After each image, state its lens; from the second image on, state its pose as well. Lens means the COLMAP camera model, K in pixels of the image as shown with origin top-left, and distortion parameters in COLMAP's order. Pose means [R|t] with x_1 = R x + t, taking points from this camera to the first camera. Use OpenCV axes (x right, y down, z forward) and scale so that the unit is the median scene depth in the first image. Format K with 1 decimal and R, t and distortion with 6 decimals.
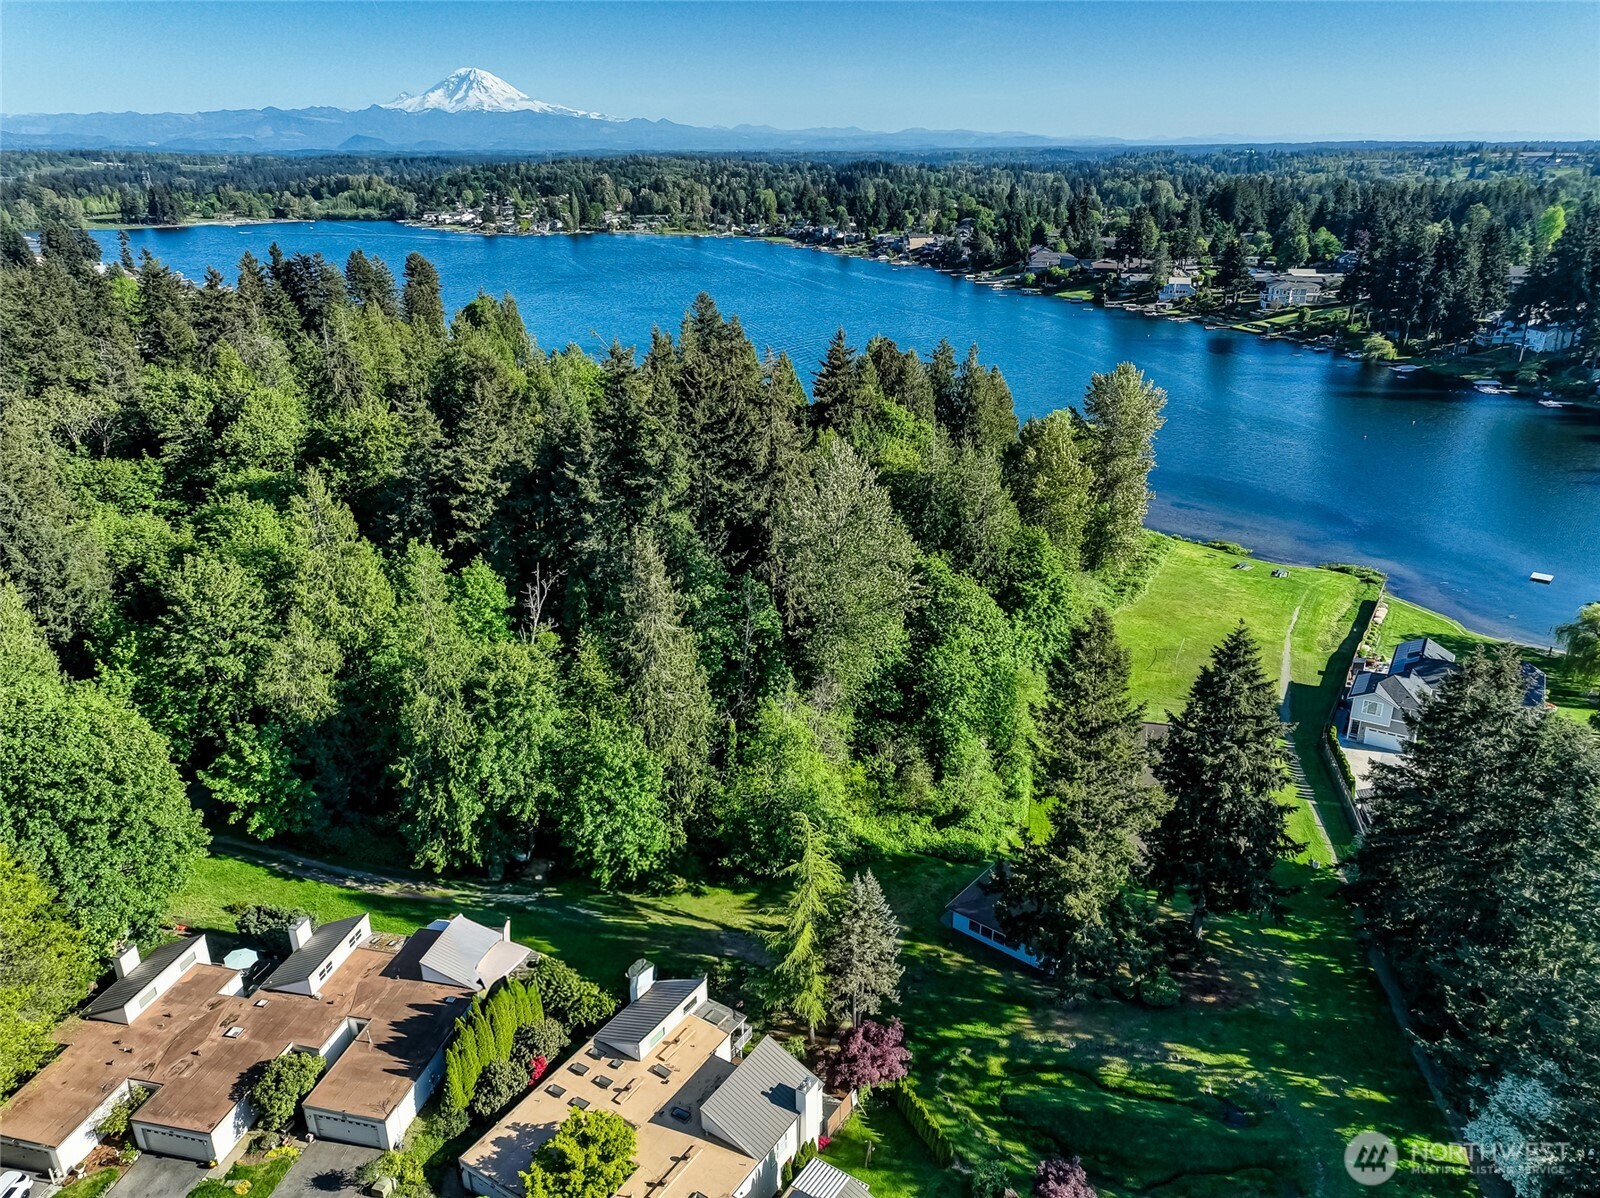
lens RADIAL K [[1129.0, 0, 800.4], [0, 1129.0, 597.8], [0, 0, 1]] dist [-0.000989, 0.029996]
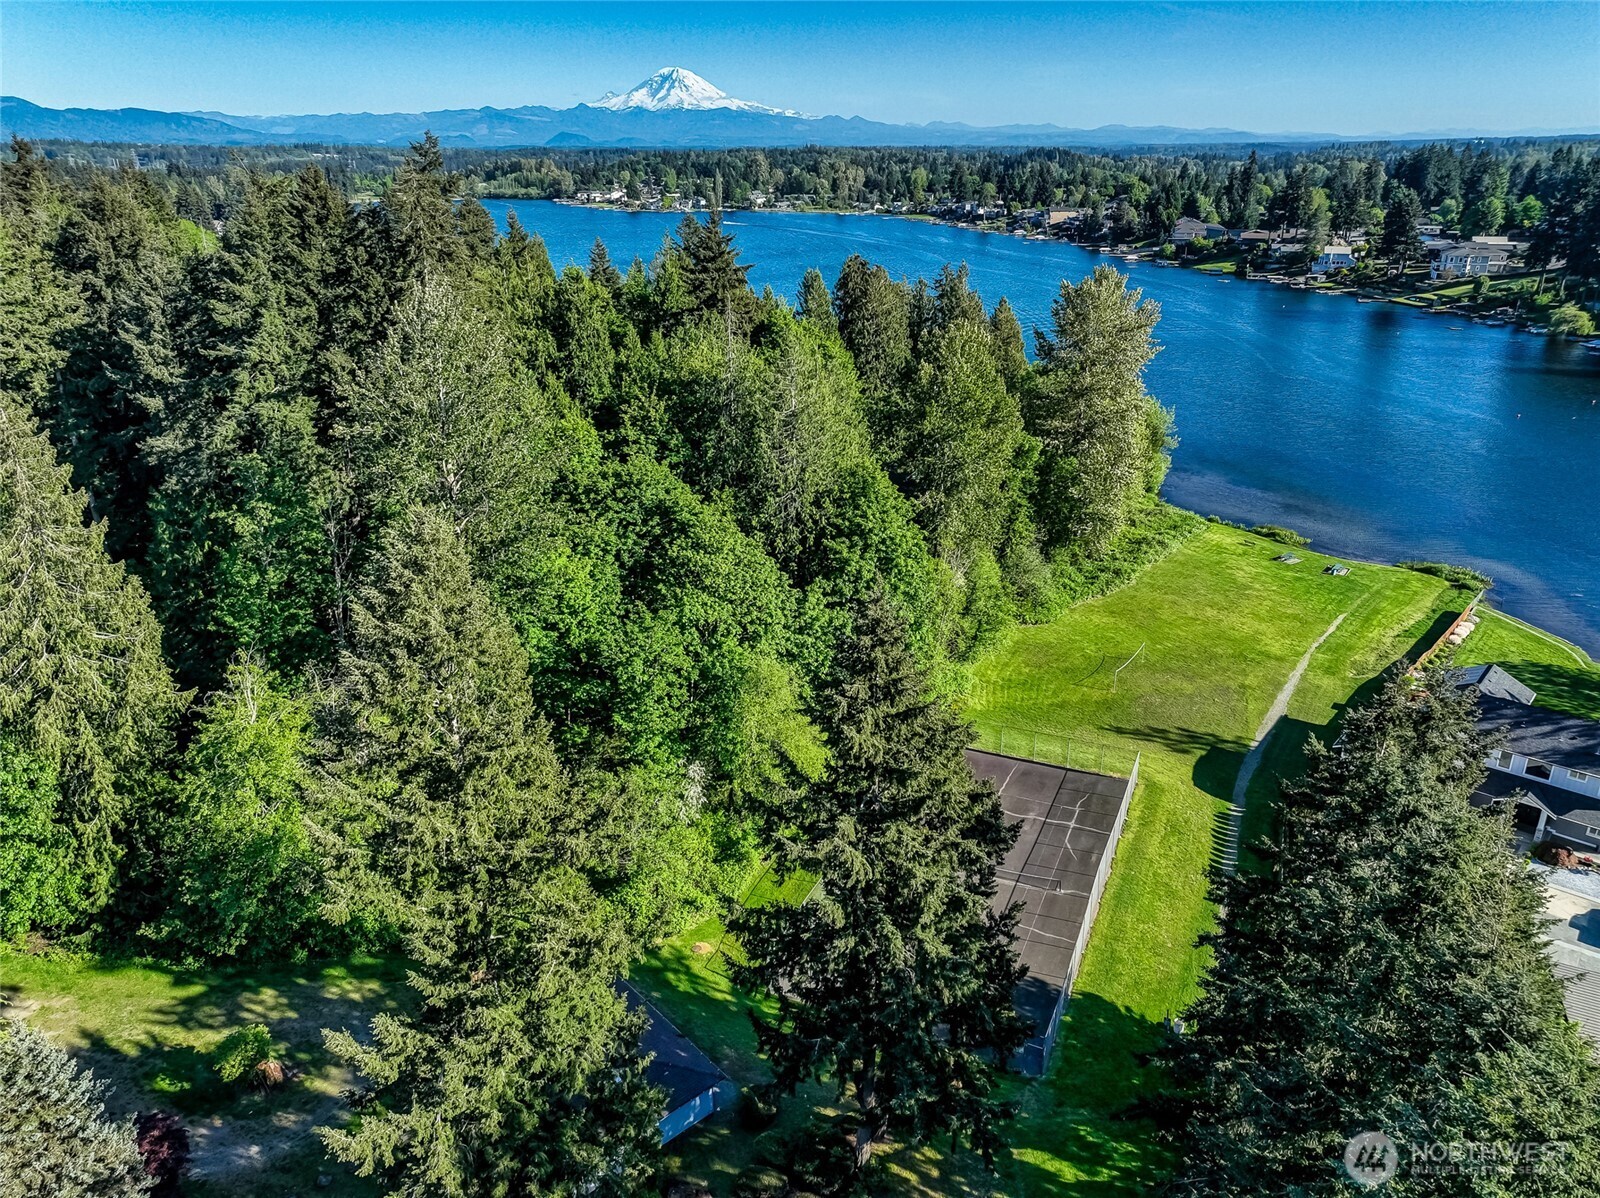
lens RADIAL K [[1129.0, 0, 803.7], [0, 1129.0, 597.9], [0, 0, 1]] dist [-0.000989, 0.029996]
pose [[0.988117, 0.059127, -0.141878, 0.067643], [-0.058806, 0.998249, 0.006457, 0.004461], [0.142011, 0.001963, 0.989863, 0.079678]]
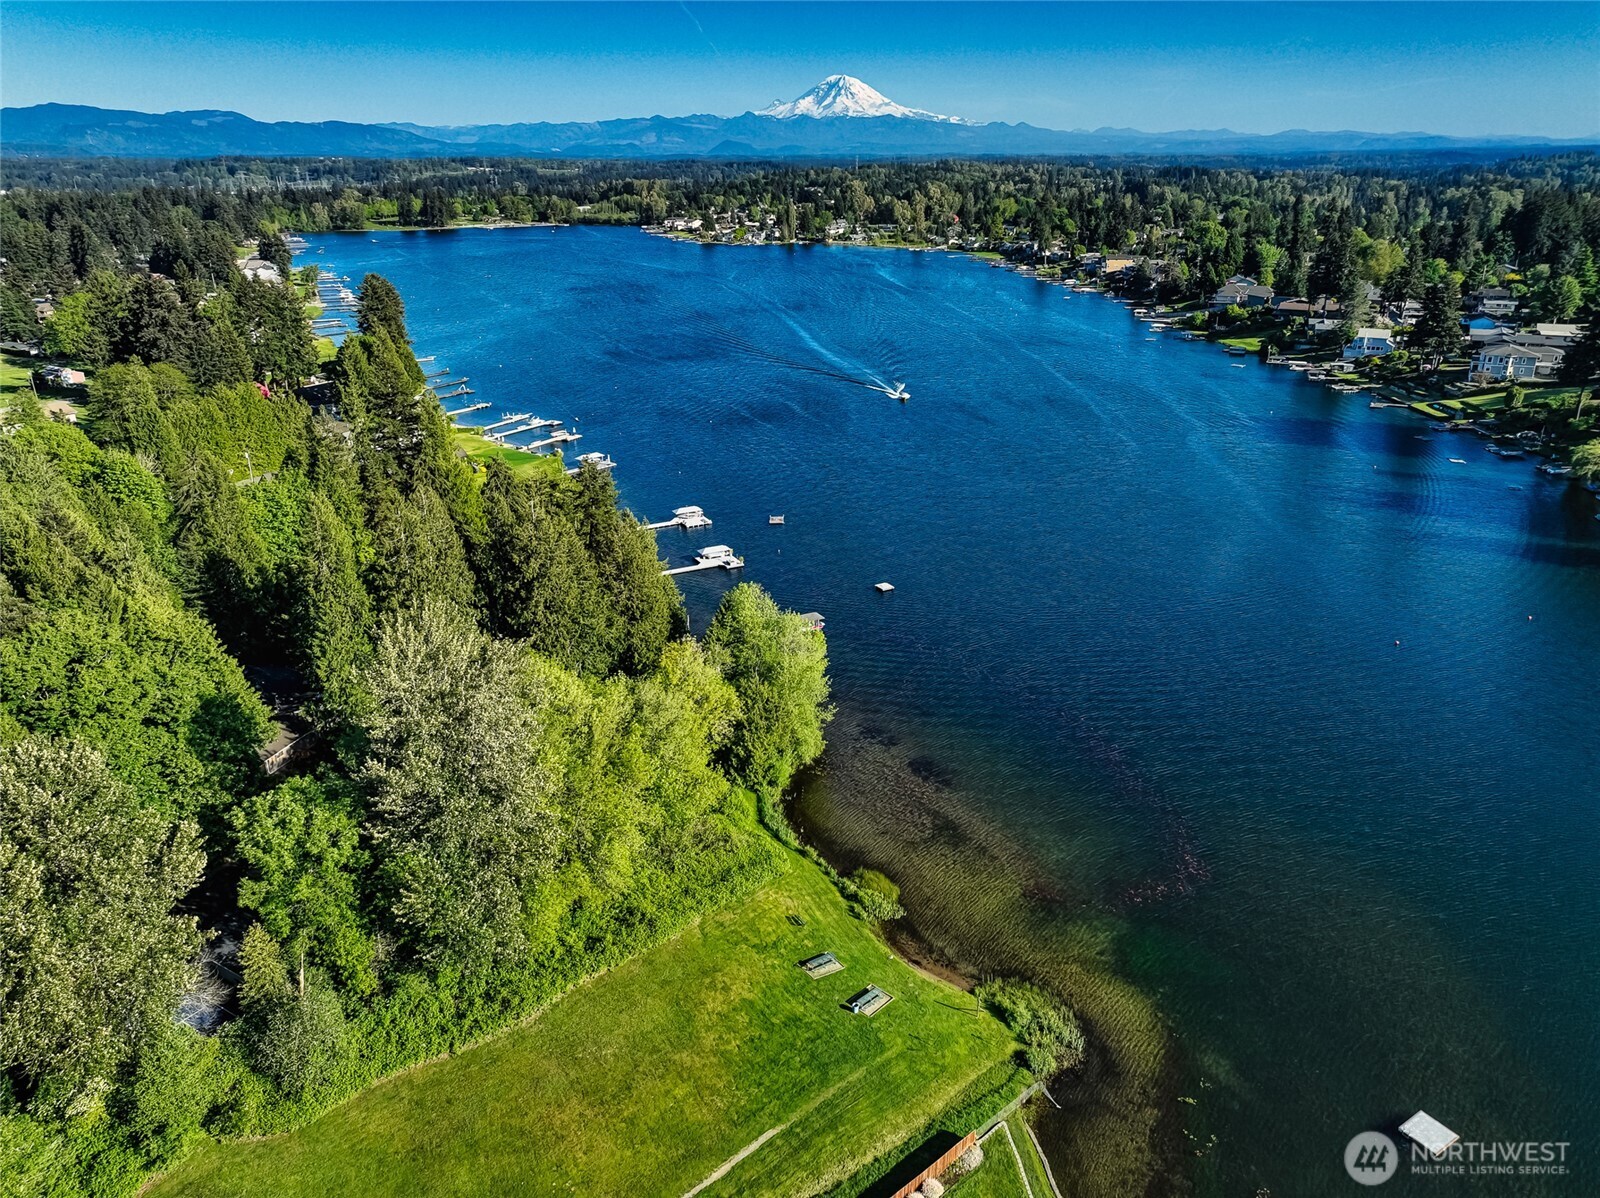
lens RADIAL K [[1129.0, 0, 802.8], [0, 1129.0, 607.5], [0, 0, 1]] dist [-0.000989, 0.029996]
pose [[0.958716, 0.106637, -0.263613, 0.185976], [-0.105482, 0.994248, 0.018574, -0.073712], [0.264077, 0.009999, 0.964450, 0.181843]]
